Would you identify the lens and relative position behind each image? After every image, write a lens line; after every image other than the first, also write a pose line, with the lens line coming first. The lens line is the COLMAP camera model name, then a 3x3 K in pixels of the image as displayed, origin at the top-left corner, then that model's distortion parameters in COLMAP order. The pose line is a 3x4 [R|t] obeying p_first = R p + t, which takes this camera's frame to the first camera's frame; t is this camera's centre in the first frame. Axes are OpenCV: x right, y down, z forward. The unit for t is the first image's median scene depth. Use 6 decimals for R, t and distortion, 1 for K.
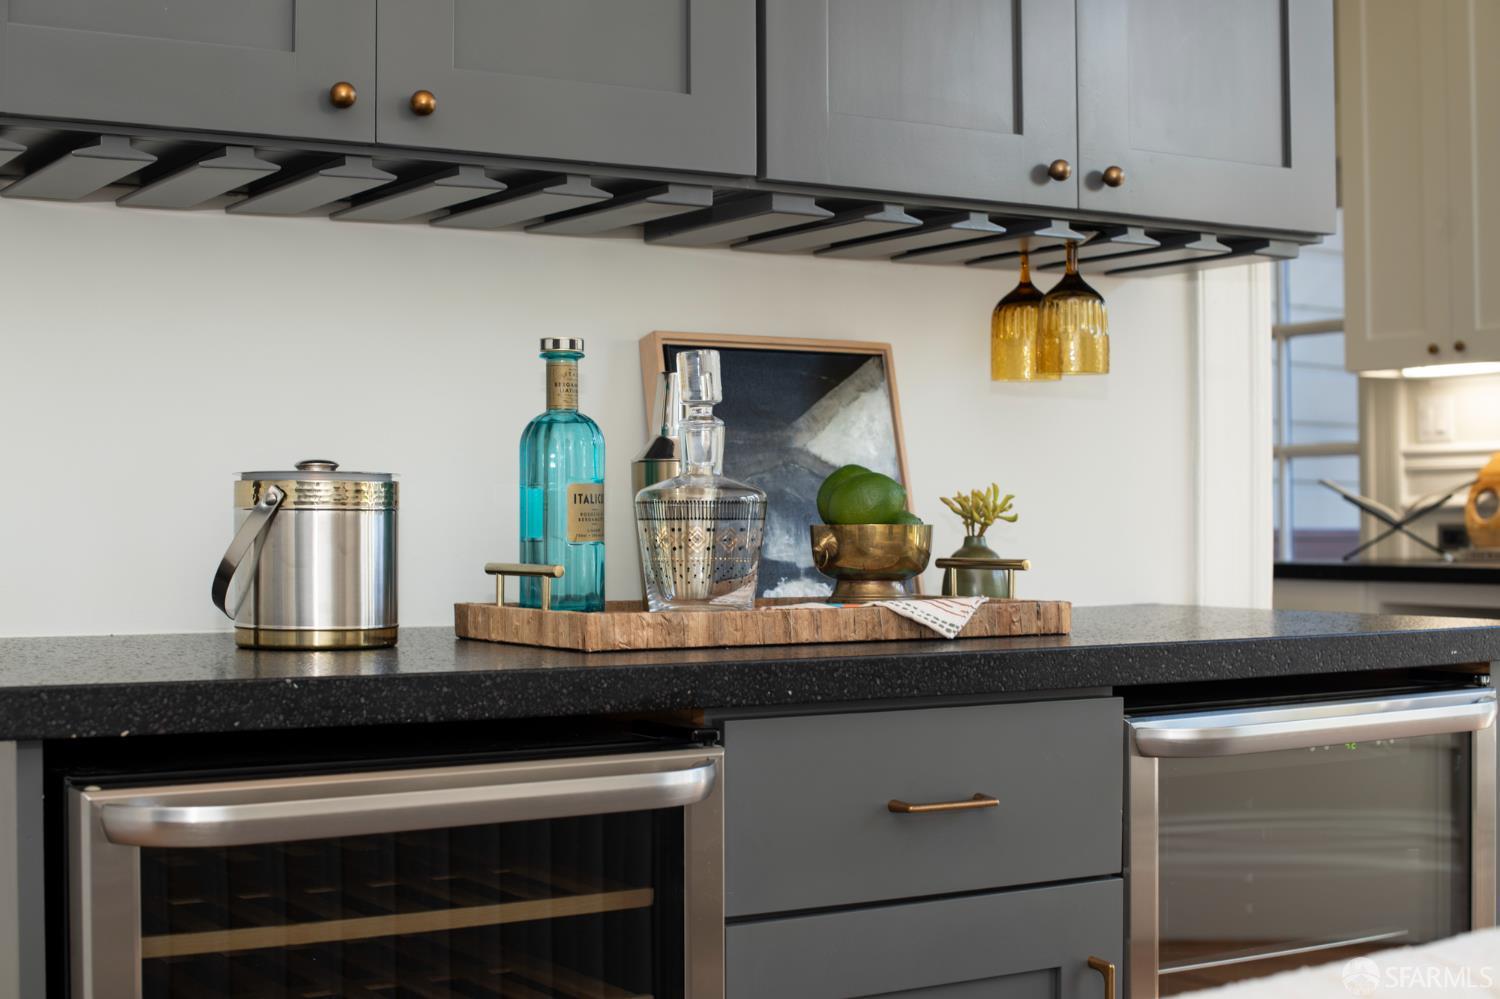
lens RADIAL K [[2151.8, 0, 748.1], [0, 2151.8, 497.2], [0, 0, 1]] dist [-0.121692, 0.000000]
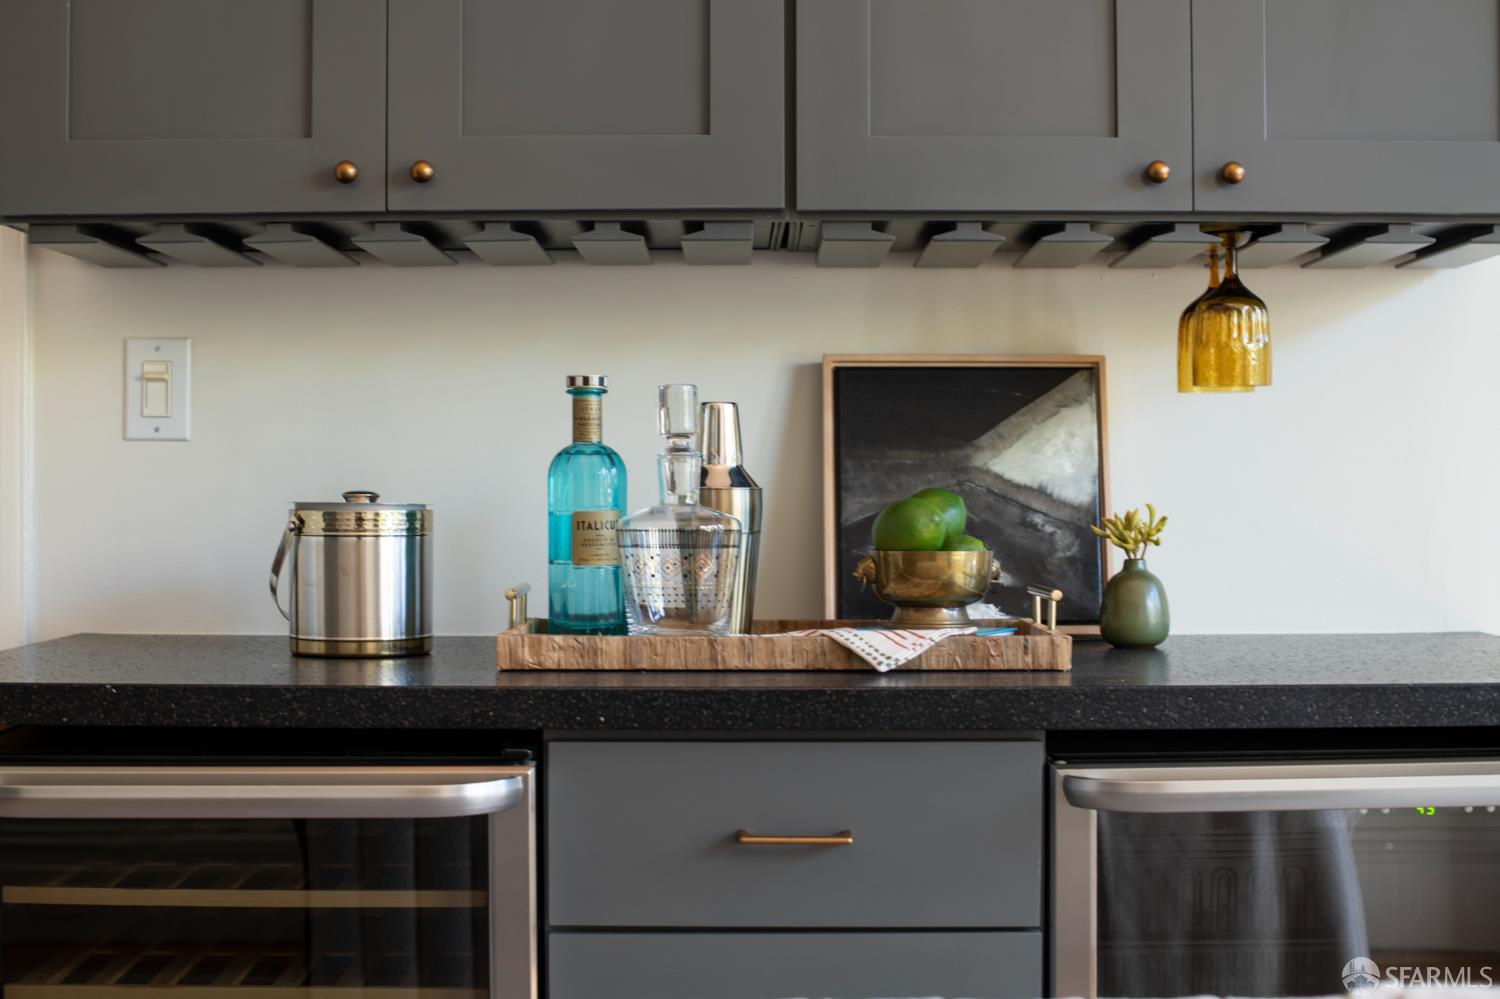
lens RADIAL K [[2151.8, 0, 747.8], [0, 2151.8, 497.1], [0, 0, 1]] dist [-0.121692, 0.000000]
pose [[0.852669, 0.003064, -0.522442, 0.564580], [0.004016, 0.999915, 0.012418, -0.027145], [0.522435, -0.012686, 0.852584, 0.128737]]
